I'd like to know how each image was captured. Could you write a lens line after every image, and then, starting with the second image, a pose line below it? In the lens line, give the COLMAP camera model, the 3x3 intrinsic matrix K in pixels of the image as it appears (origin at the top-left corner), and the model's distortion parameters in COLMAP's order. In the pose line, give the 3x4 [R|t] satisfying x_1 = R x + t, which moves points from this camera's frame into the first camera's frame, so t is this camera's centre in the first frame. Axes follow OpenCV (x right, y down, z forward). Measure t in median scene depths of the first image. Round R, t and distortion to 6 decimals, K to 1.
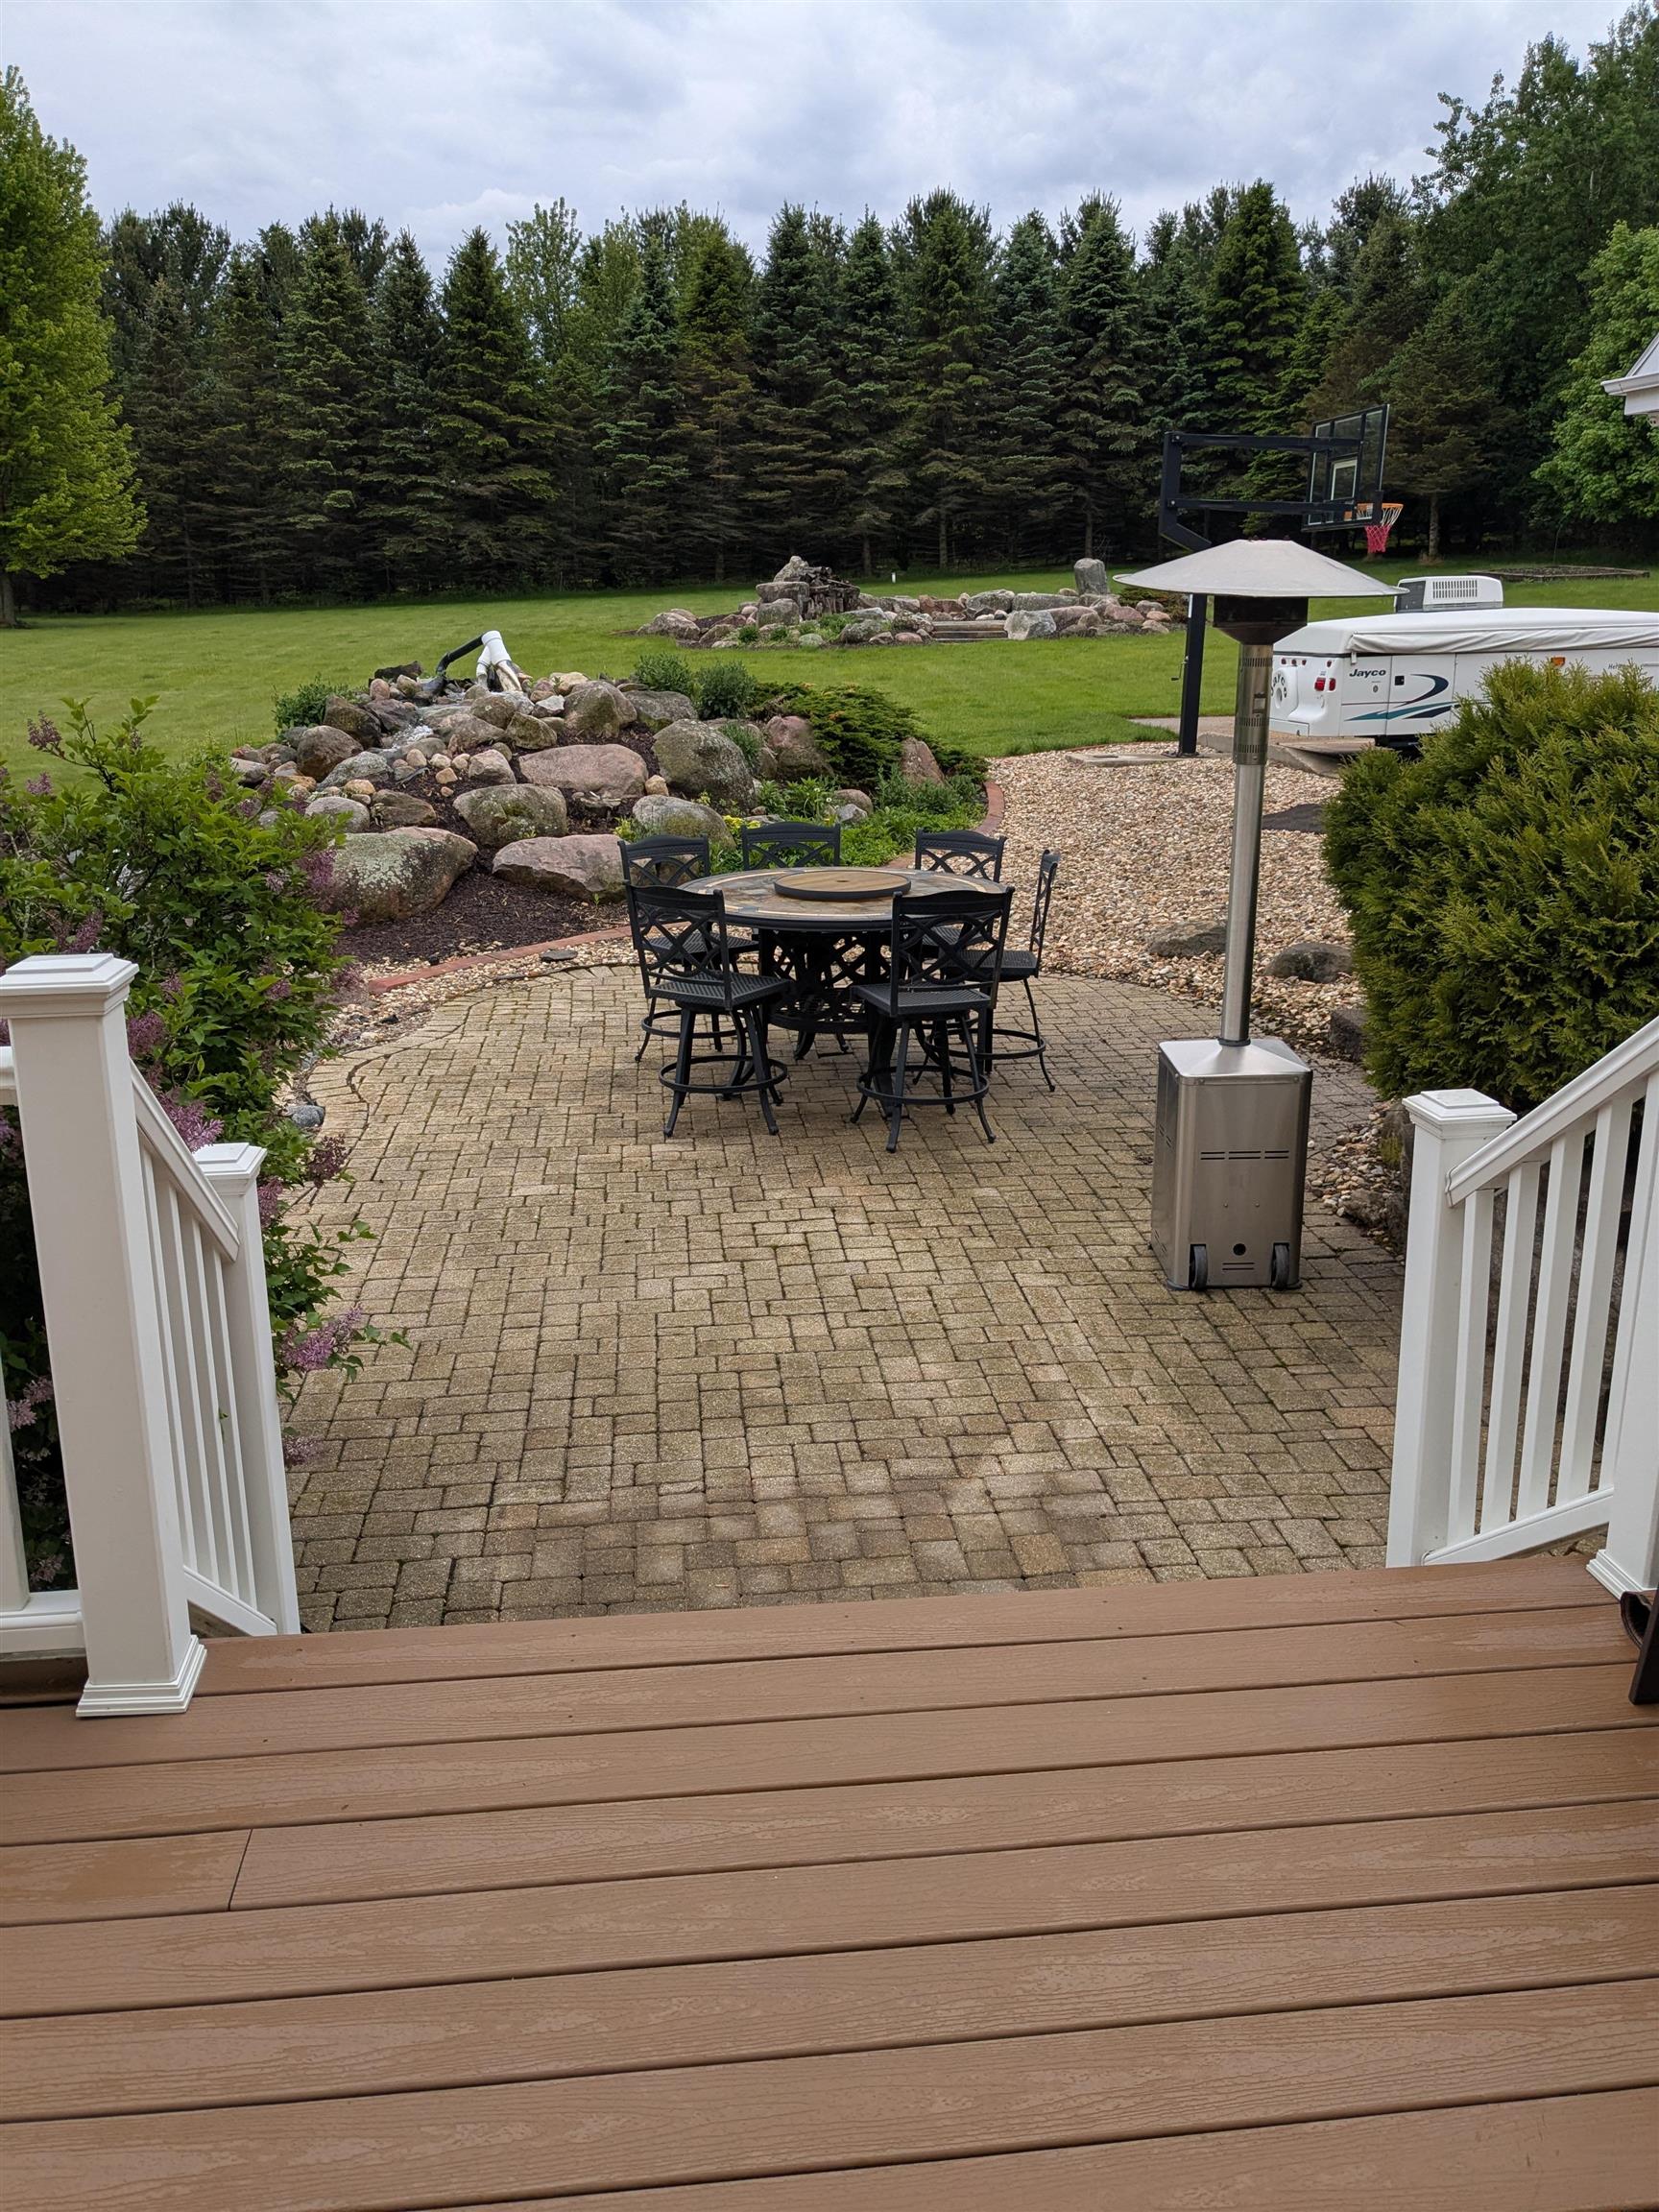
lens RADIAL K [[1728.7, 0, 836.1], [0, 1728.7, 1084.9], [0, 0, 1]] dist [0.021999, -0.032026]
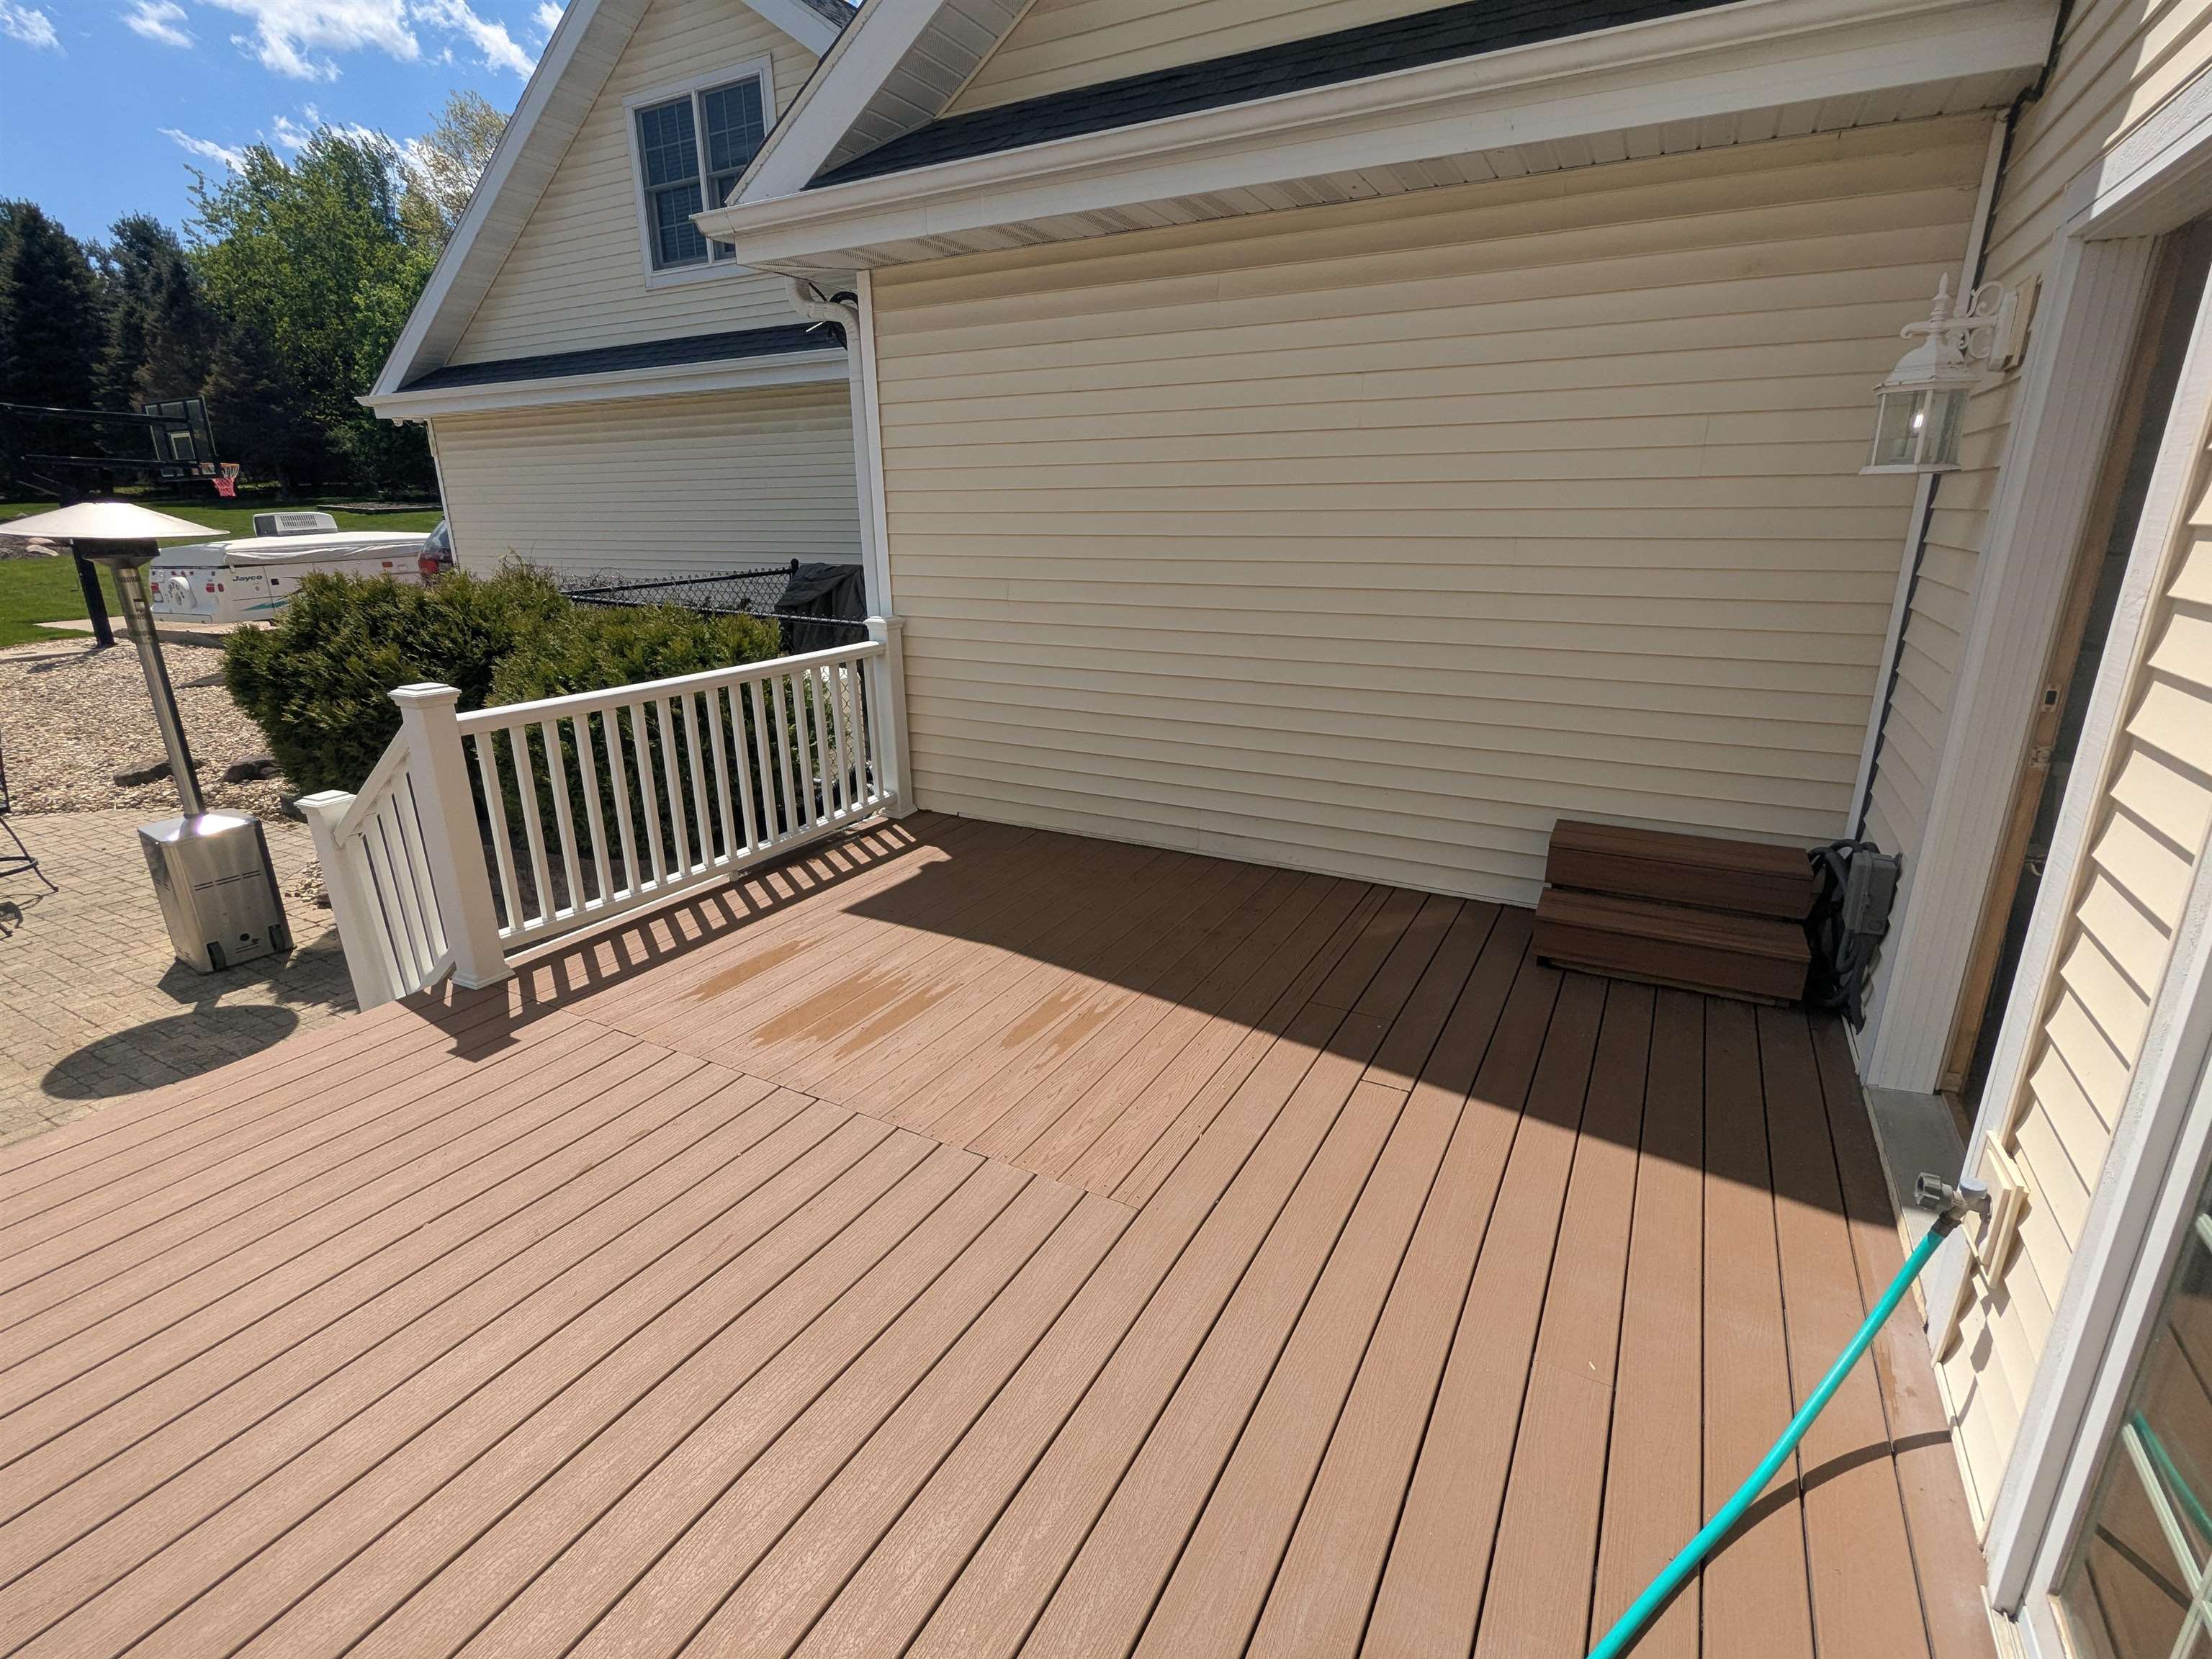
lens RADIAL K [[1036.0, 0, 1104.5], [0, 1036.0, 818.8], [0, 0, 1]] dist [-0.011885, 0.004900]
pose [[0.571070, -0.239003, 0.785339, -0.014589], [0.231039, 0.964801, 0.125616, 0.019066], [-0.787718, 0.109708, 0.606188, -0.086227]]
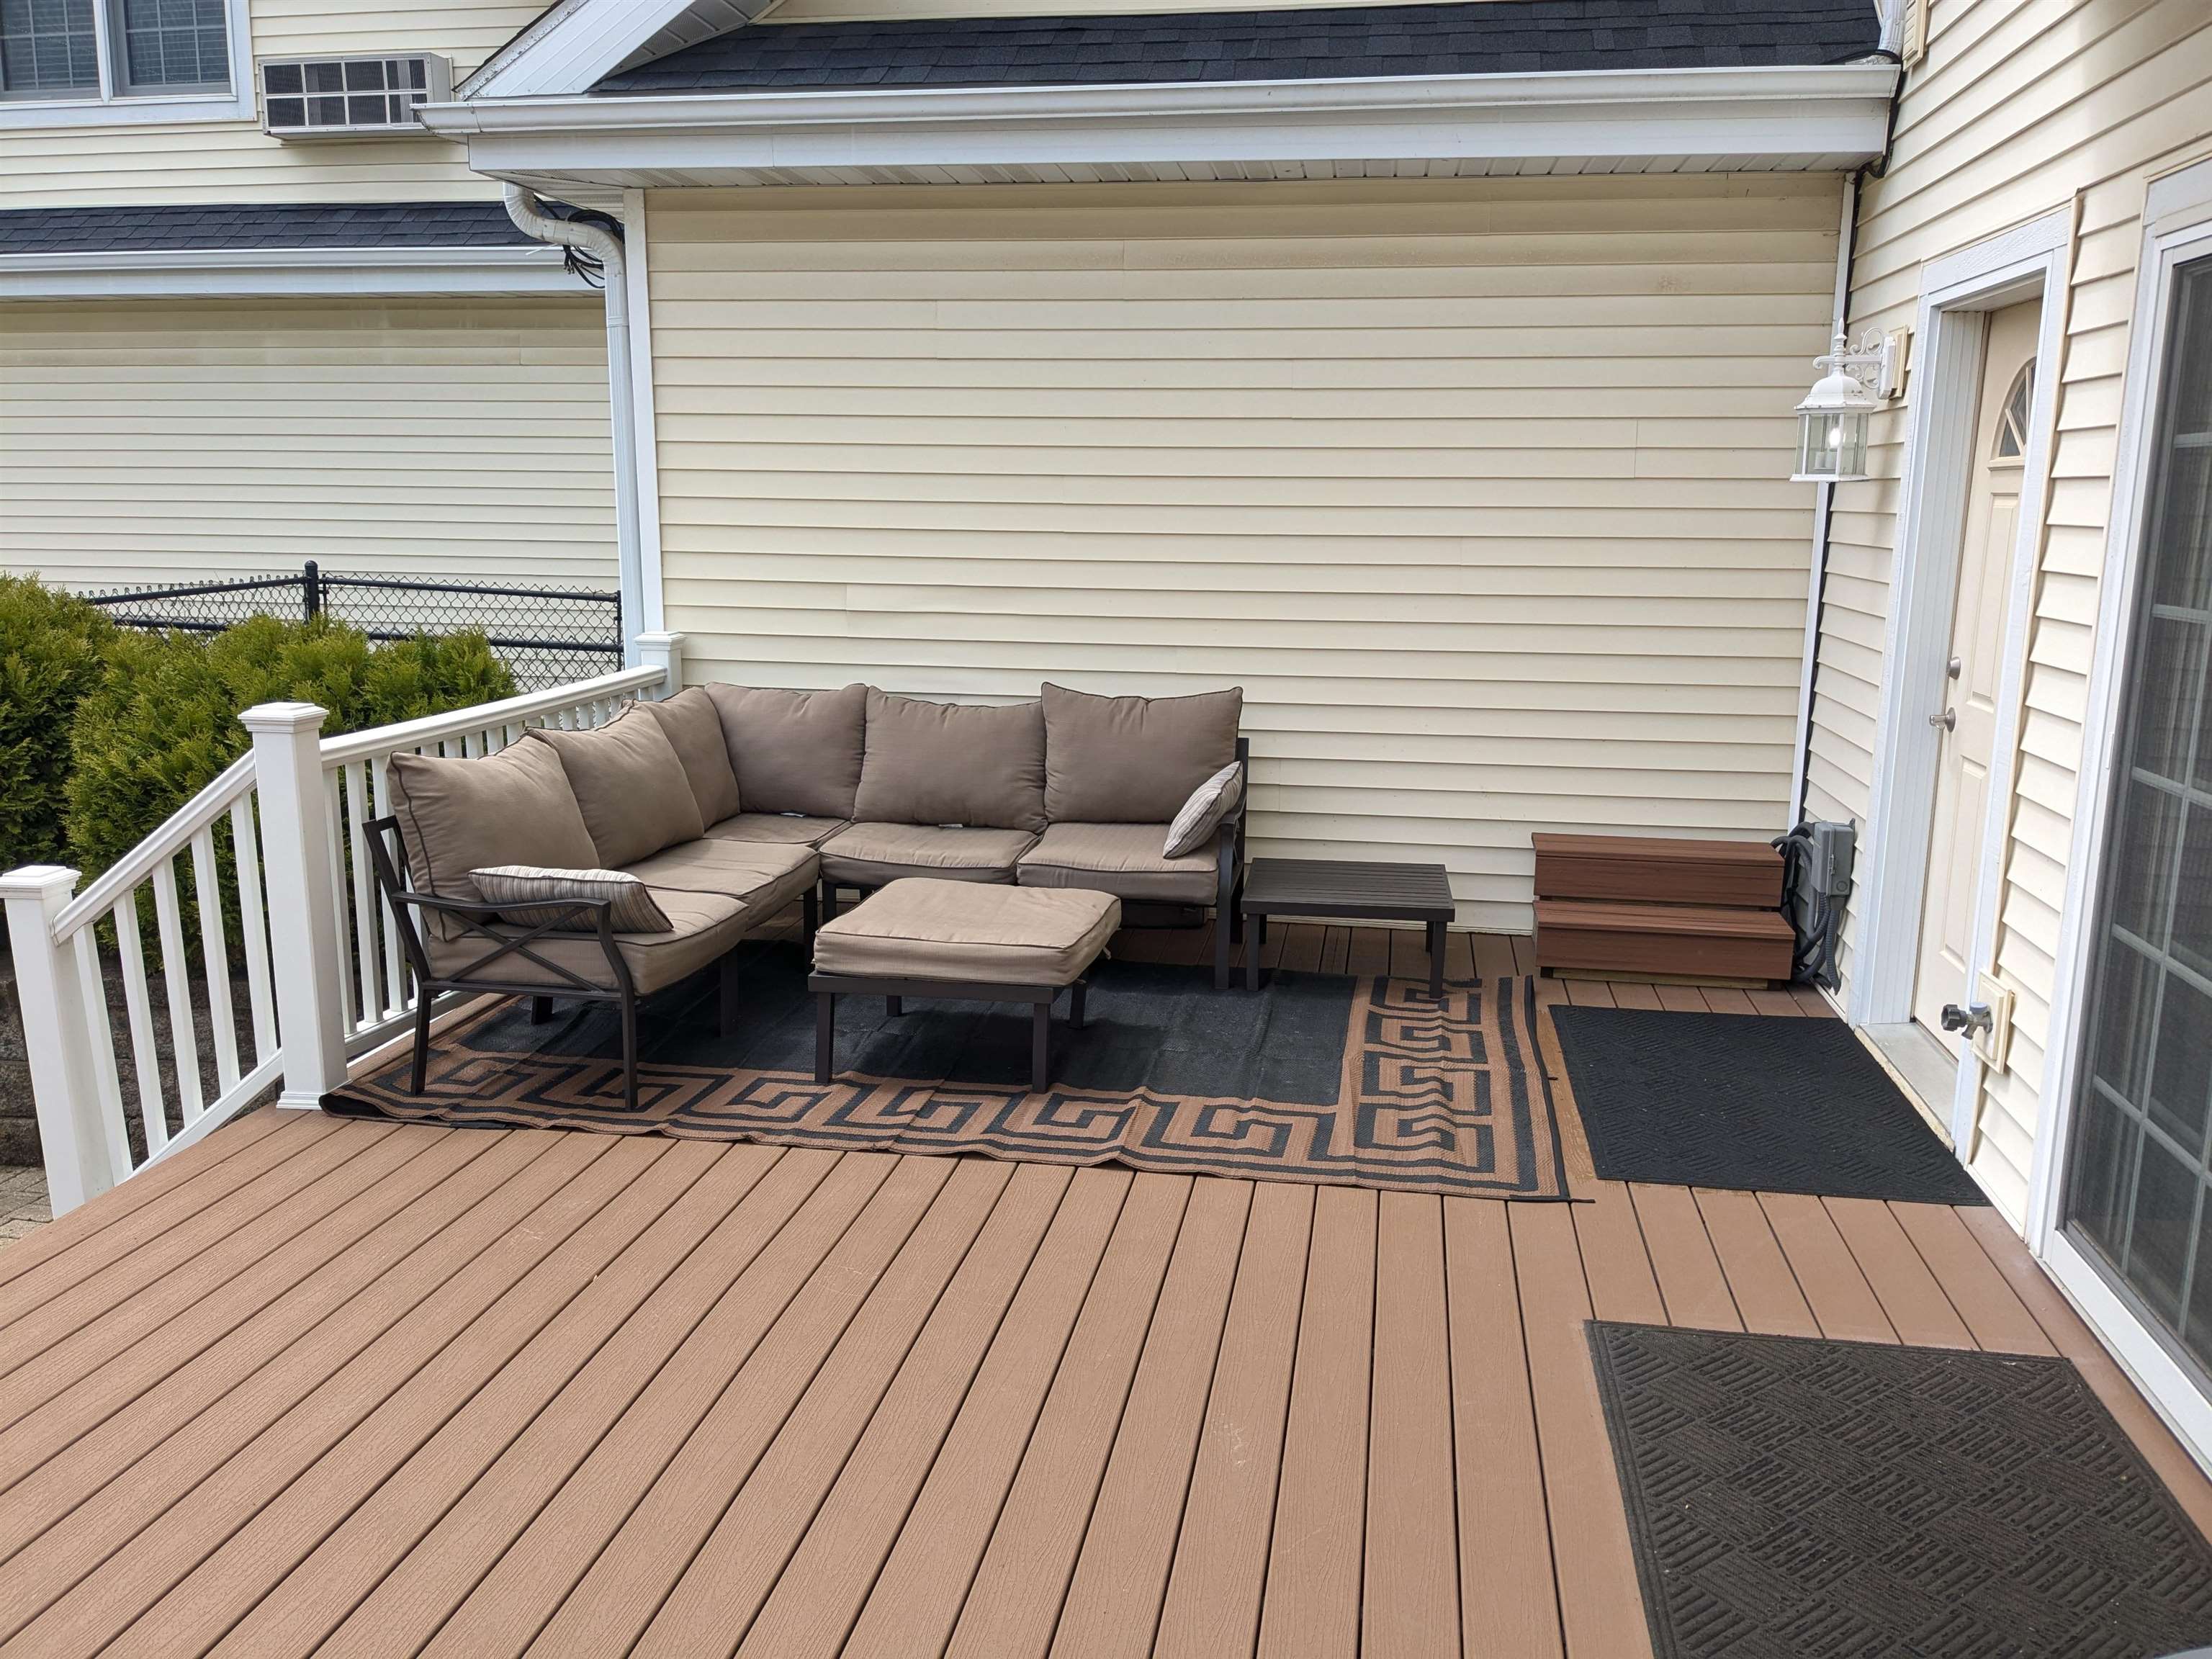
lens RADIAL K [[1728.7, 0, 1117.9], [0, 1728.7, 829.3], [0, 0, 1]] dist [0.021999, -0.032026]
pose [[0.260437, -0.177316, 0.949069, -0.153431], [0.252802, 0.961220, 0.110214, 0.009087], [-0.931807, 0.211222, 0.295163, -0.050903]]
